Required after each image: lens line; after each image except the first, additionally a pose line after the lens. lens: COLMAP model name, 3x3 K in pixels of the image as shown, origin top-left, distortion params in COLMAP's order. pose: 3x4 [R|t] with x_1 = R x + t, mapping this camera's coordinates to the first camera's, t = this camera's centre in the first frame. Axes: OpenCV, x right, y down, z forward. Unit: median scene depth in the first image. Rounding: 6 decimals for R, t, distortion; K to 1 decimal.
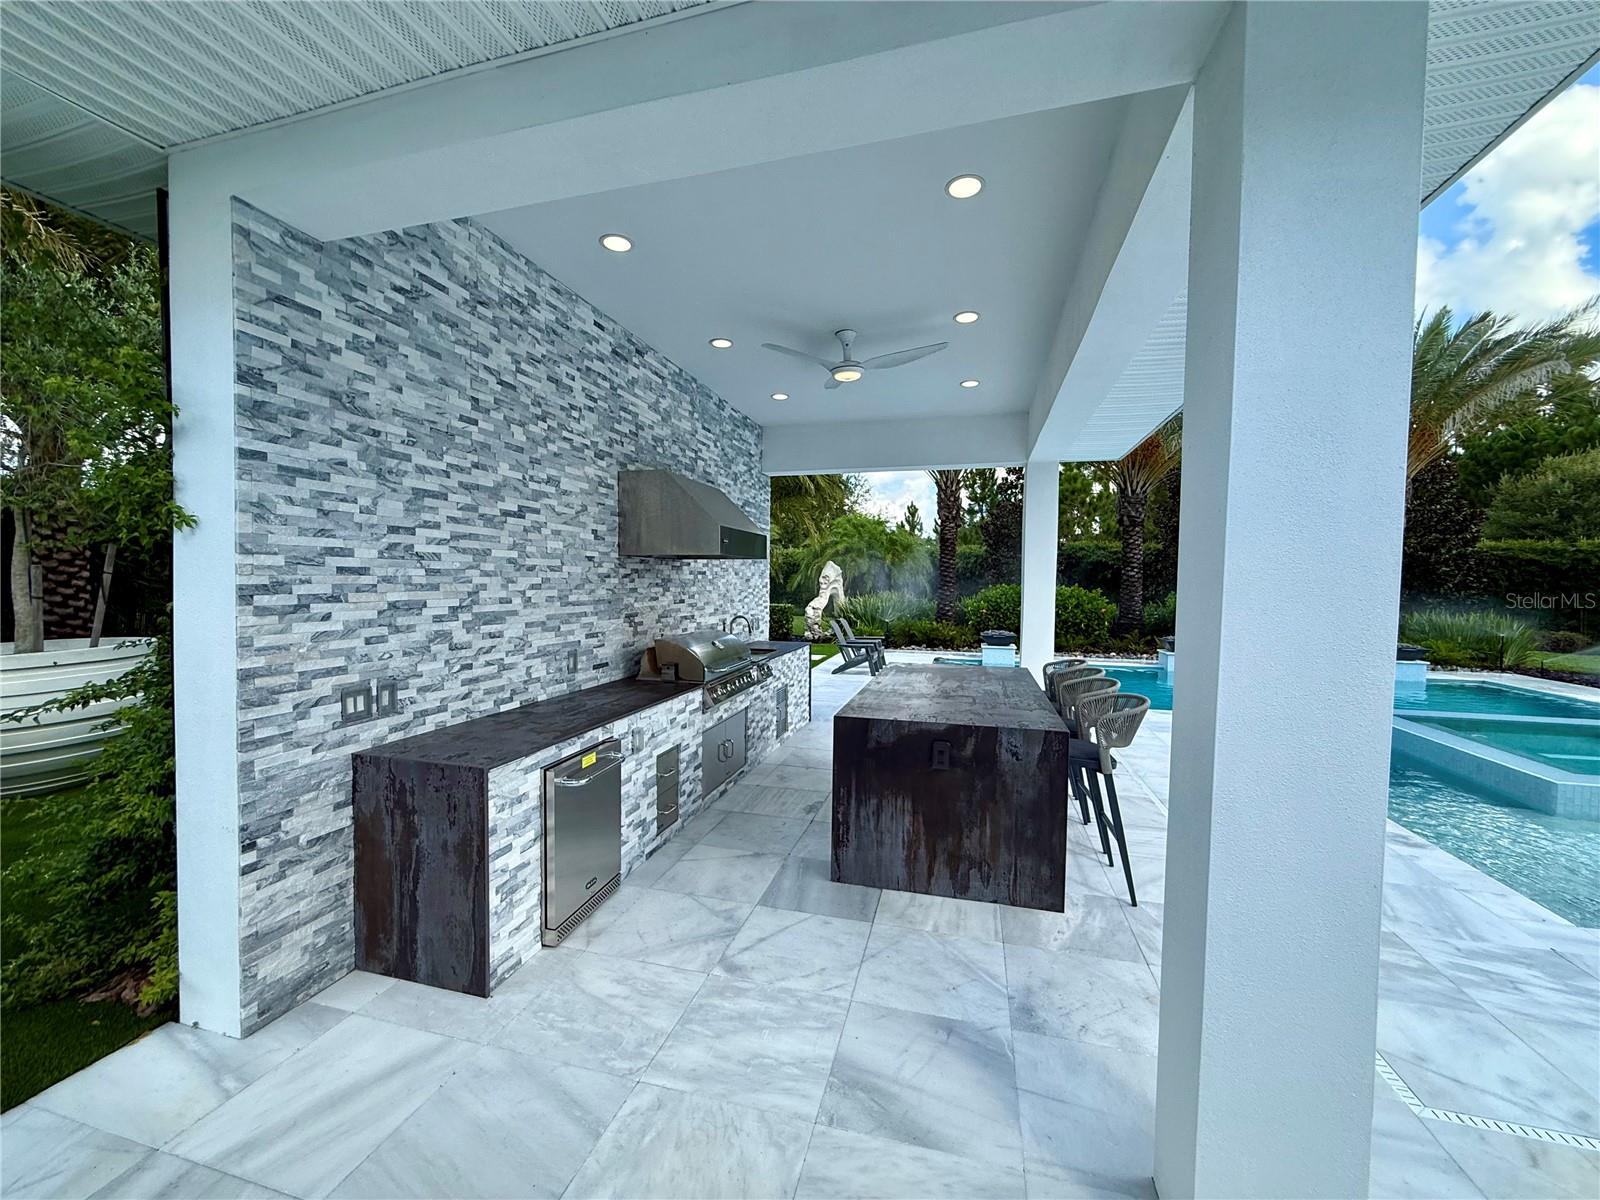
lens RADIAL K [[639.3, 0, 794.8], [0, 639.3, 600.9], [0, 0, 1]] dist [-0.003496, -0.000088]
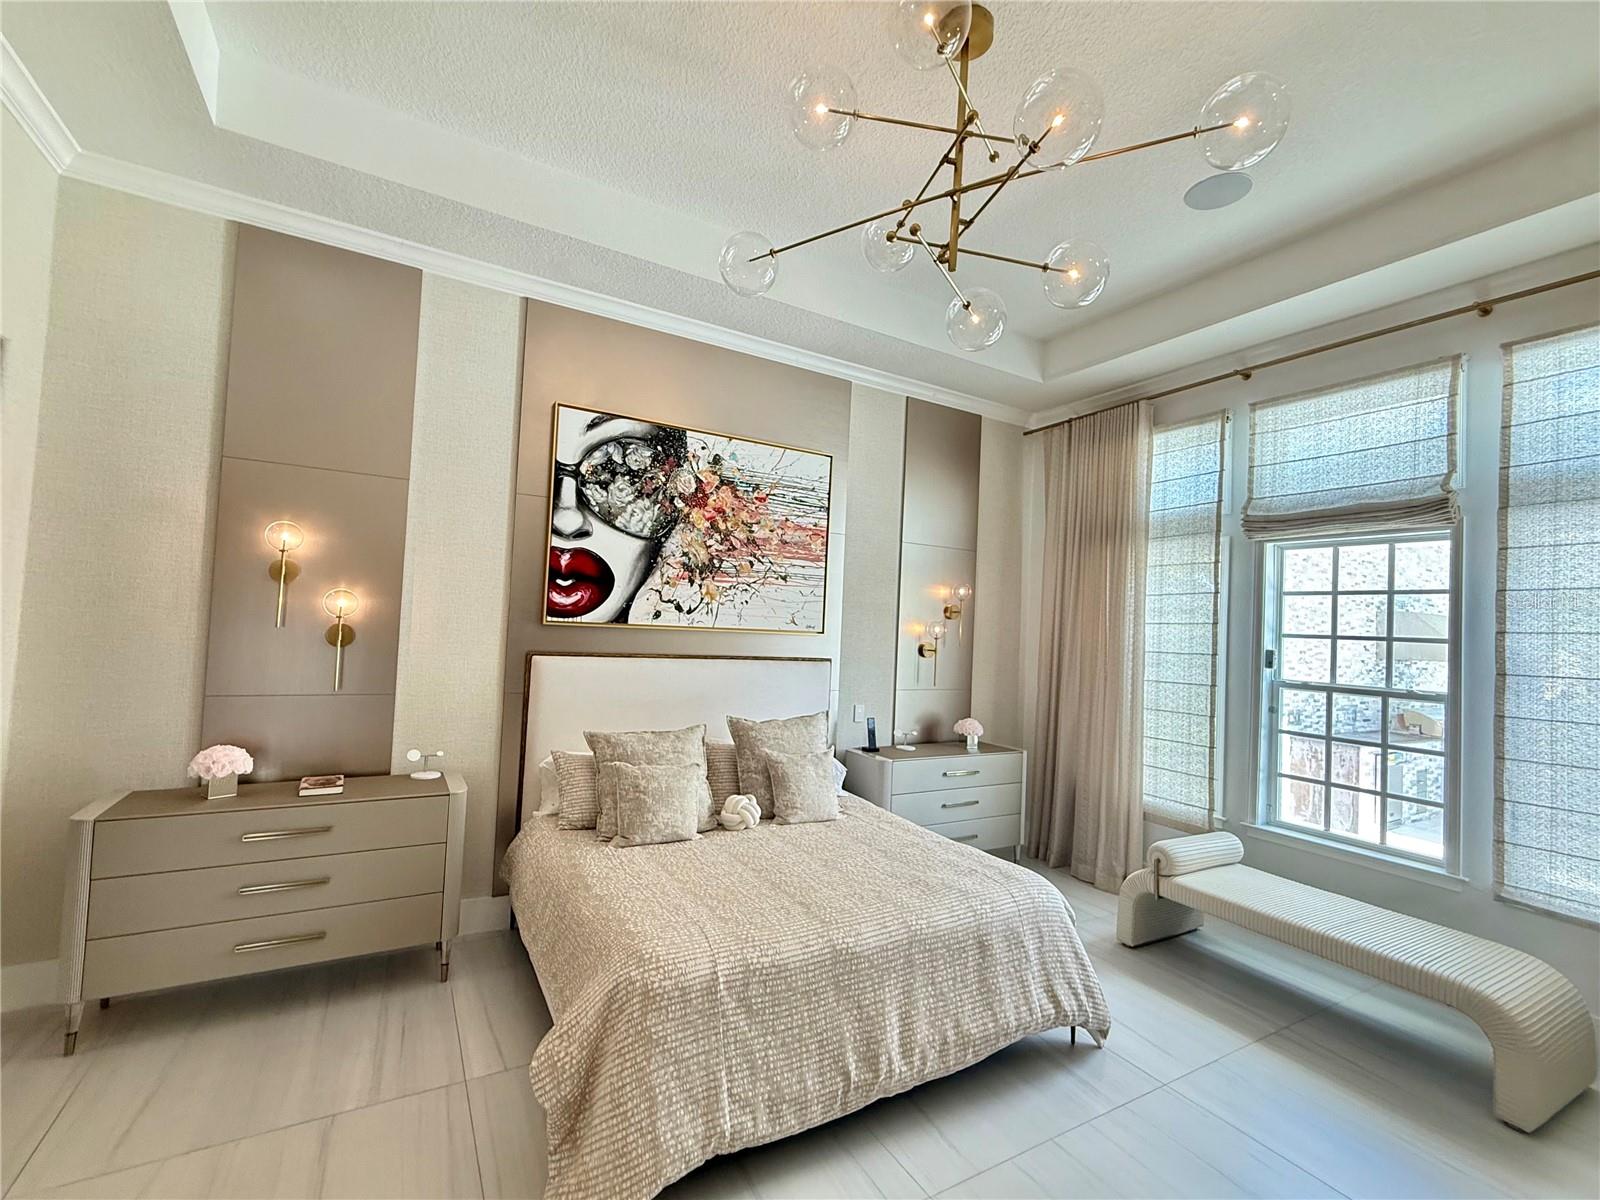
lens RADIAL K [[700.0, 0, 800.0], [0, 700.0, 603.6], [0, 0, 1]] dist [0.001543, -0.000037]
pose [[0.714966, -0.001408, -0.699158, -0.066941], [-0.063053, 0.995793, -0.066484, 0.005700], [0.696310, 0.091618, 0.711870, -1.673375]]
